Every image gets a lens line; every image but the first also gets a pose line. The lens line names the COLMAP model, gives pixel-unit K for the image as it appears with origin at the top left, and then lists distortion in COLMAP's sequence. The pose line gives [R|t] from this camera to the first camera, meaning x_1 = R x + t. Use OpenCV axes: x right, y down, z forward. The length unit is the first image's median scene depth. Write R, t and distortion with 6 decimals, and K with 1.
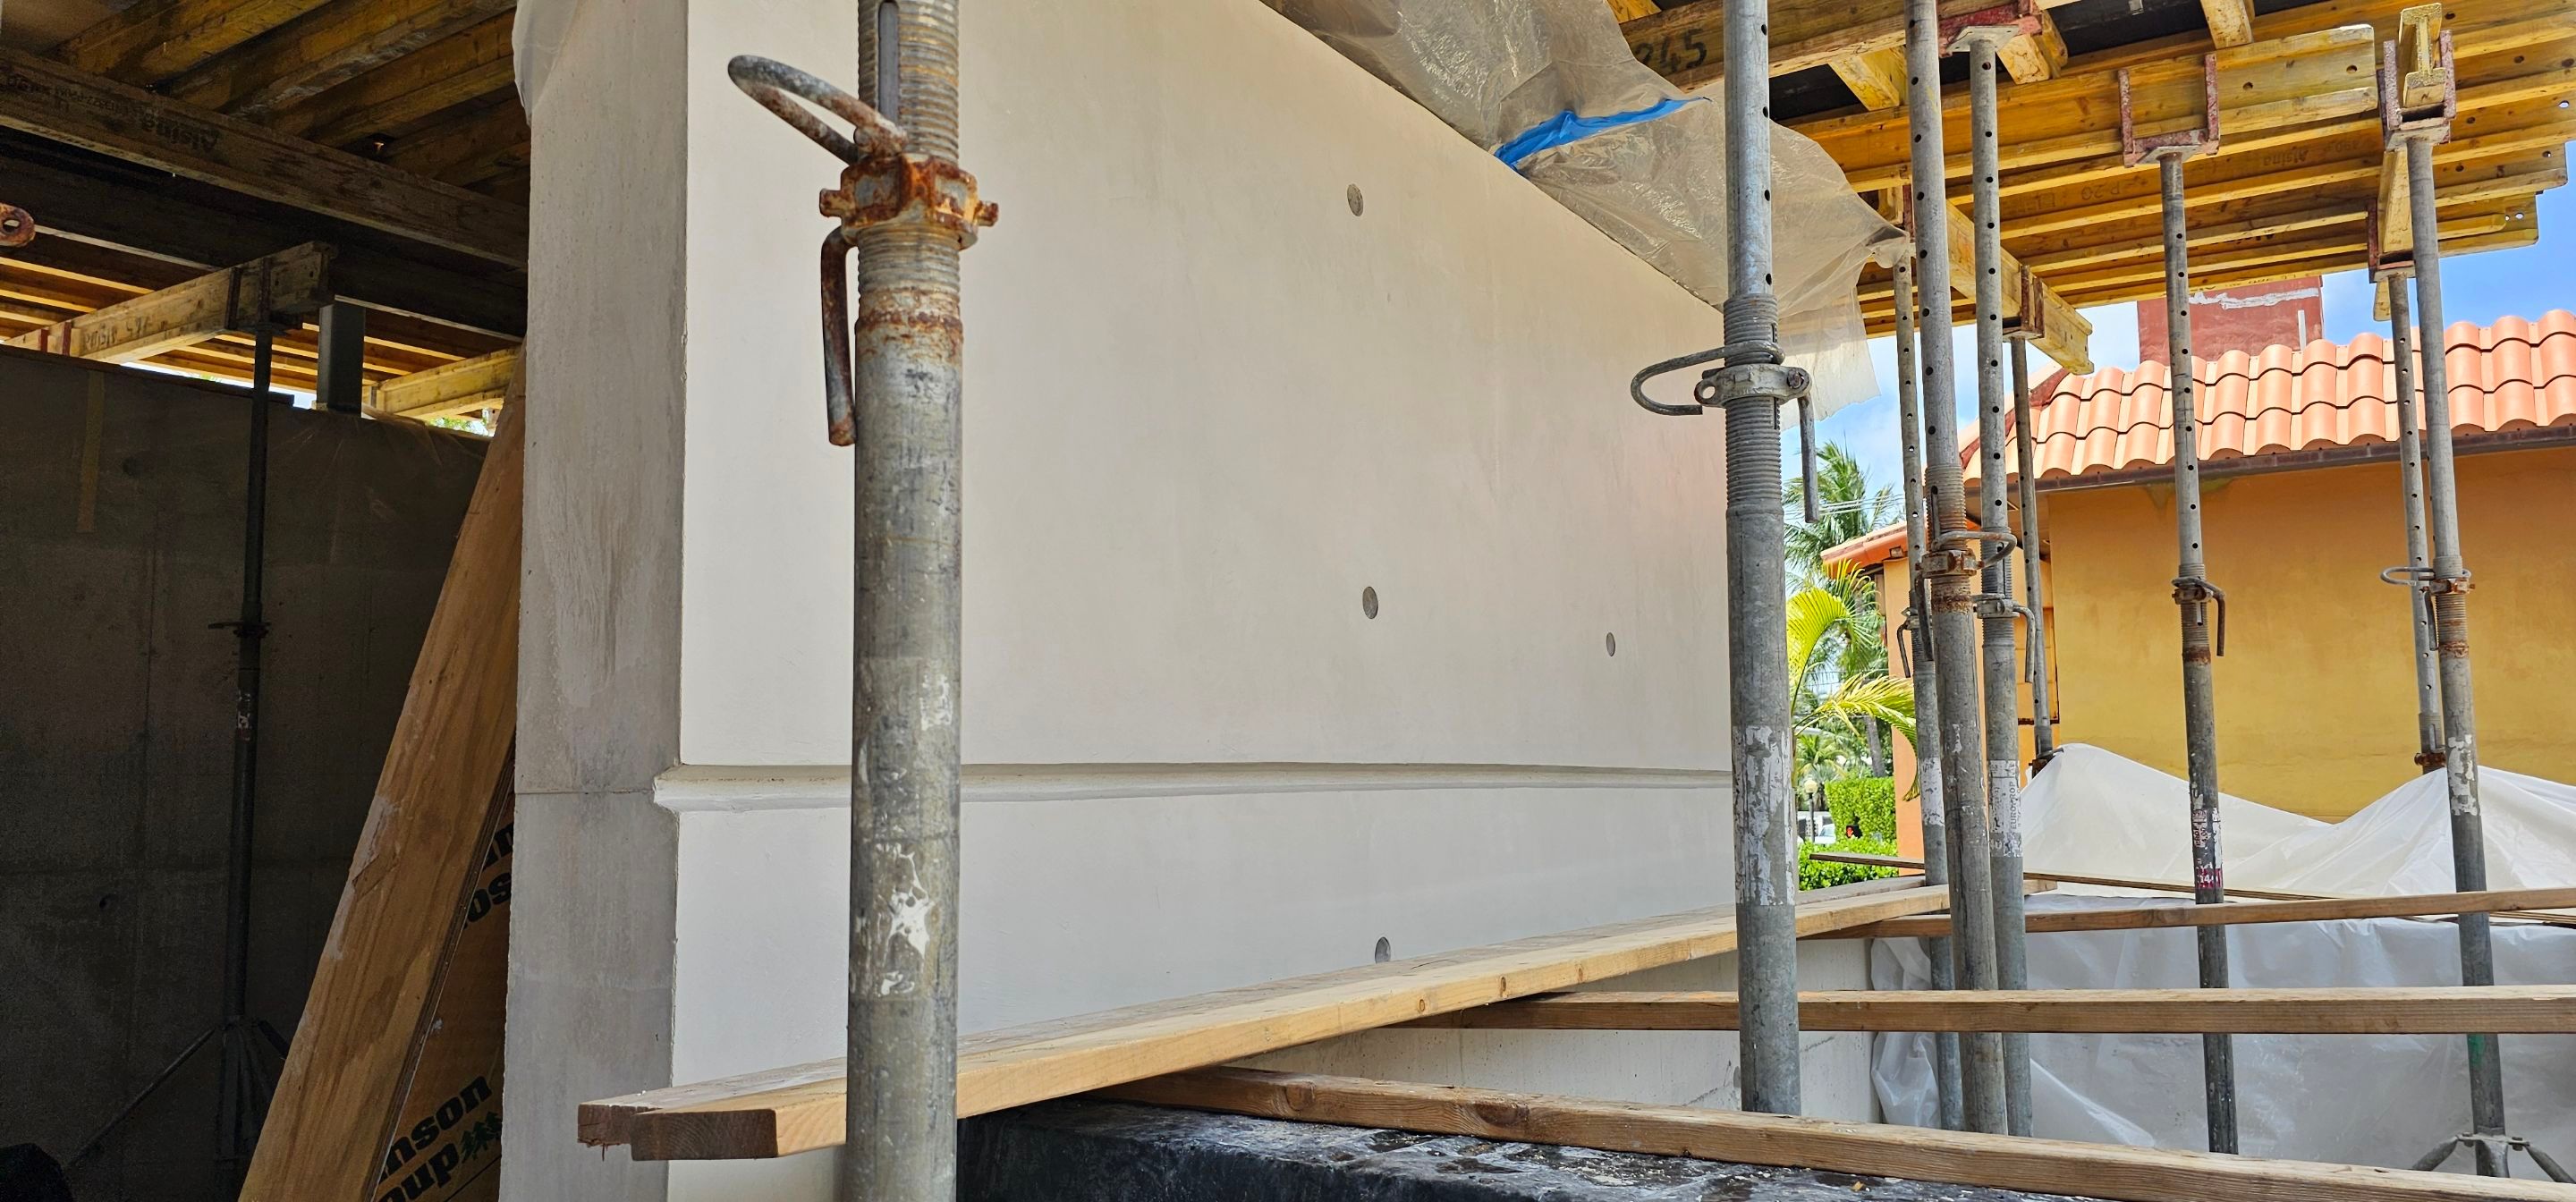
lens RADIAL K [[1759.3, 0, 1288.0], [0, 1759.3, 601.0], [0, 0, 1]] dist [0.042114, -0.003529]
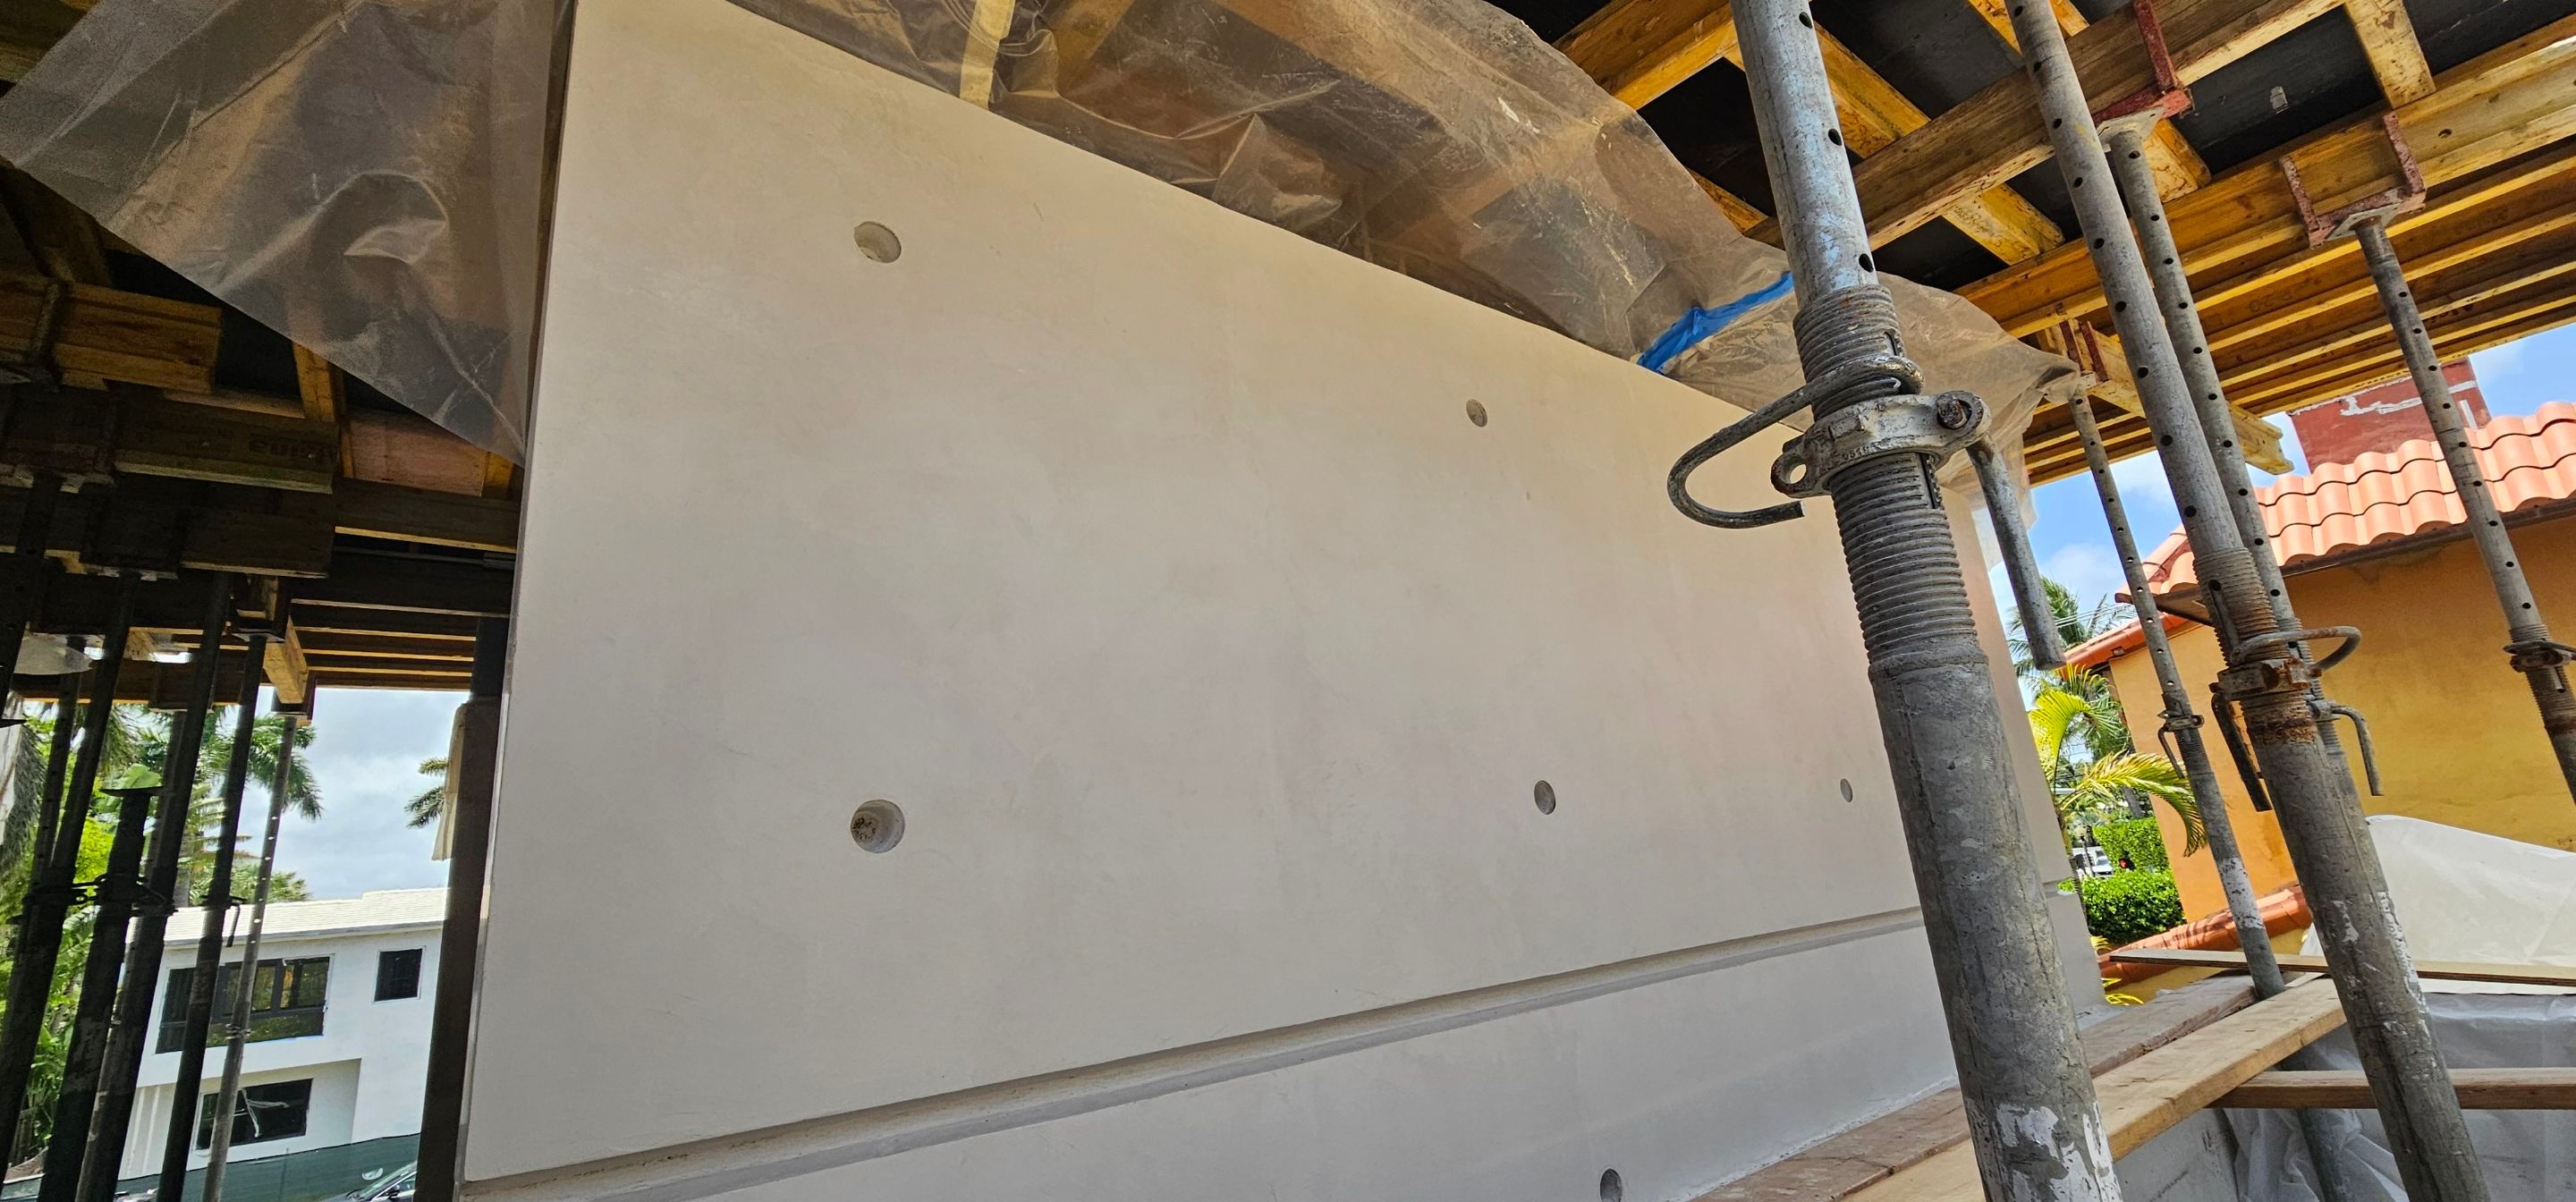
lens RADIAL K [[1090.5, 0, 1280.6], [0, 1090.5, 607.7], [0, 0, 1]] dist [-0.001616, 0.000456]
pose [[0.939428, -0.163979, -0.300975, 0.080157], [0.119346, 0.979673, -0.161240, -0.016358], [0.321297, 0.115553, 0.939902, 0.273056]]
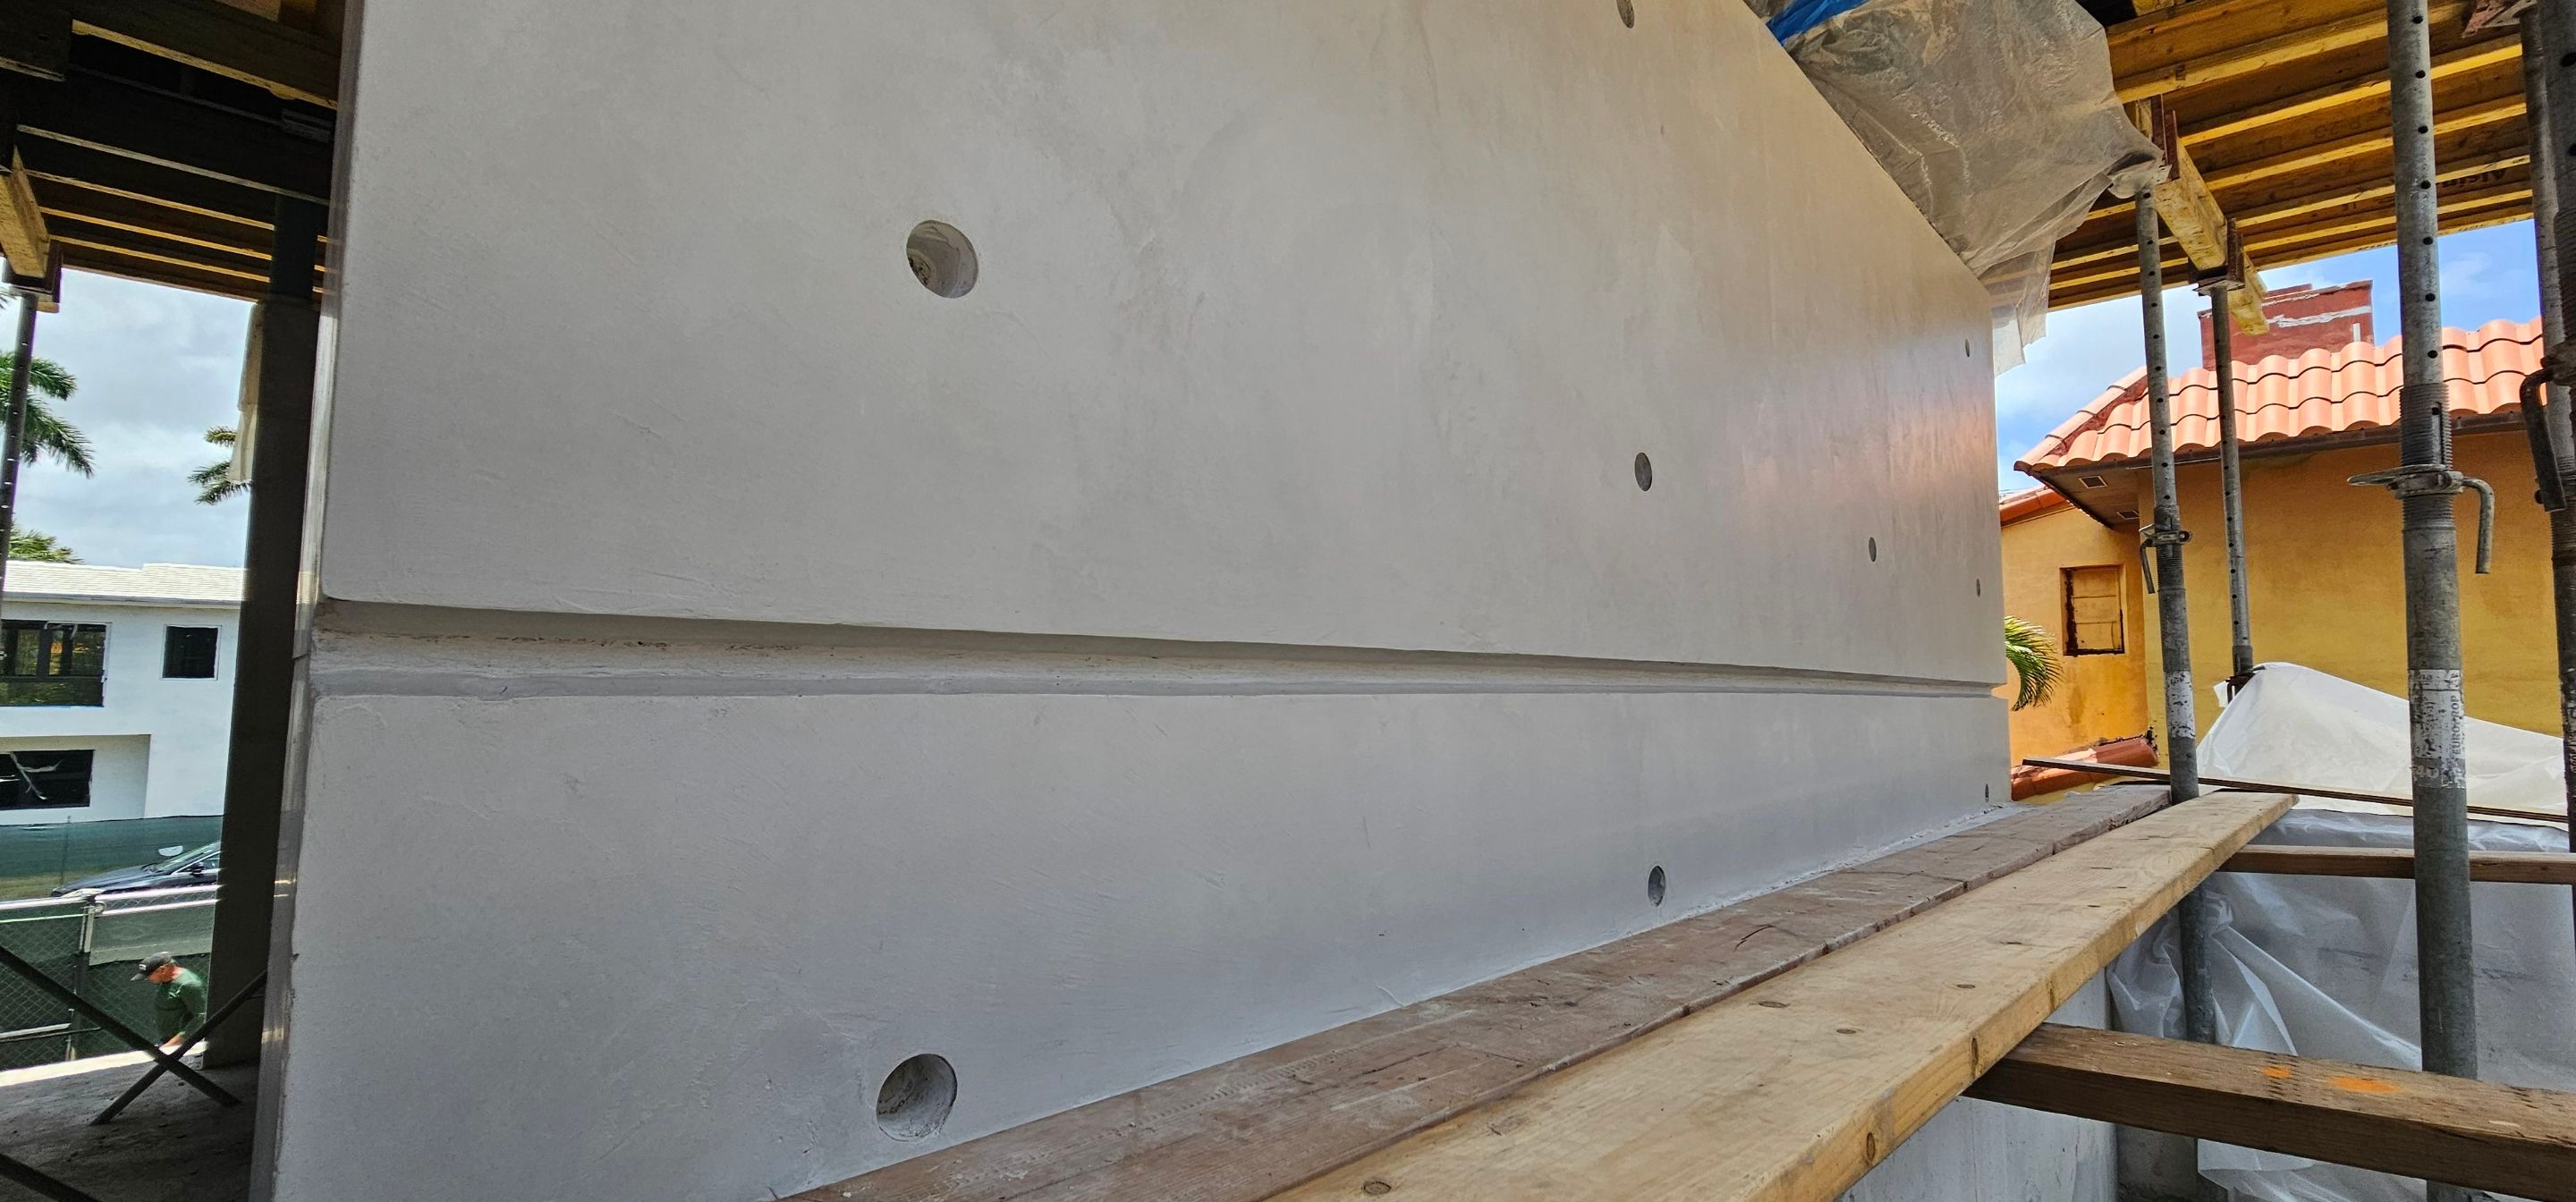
lens RADIAL K [[1094.0, 0, 1289.6], [0, 1094.0, 617.6], [0, 0, 1]] dist [-0.003039, -0.000210]
pose [[0.978433, 0.005621, -0.206488, -0.007472], [0.002513, 0.999232, 0.039110, 0.036650], [0.206549, -0.038786, 0.977667, 0.327051]]
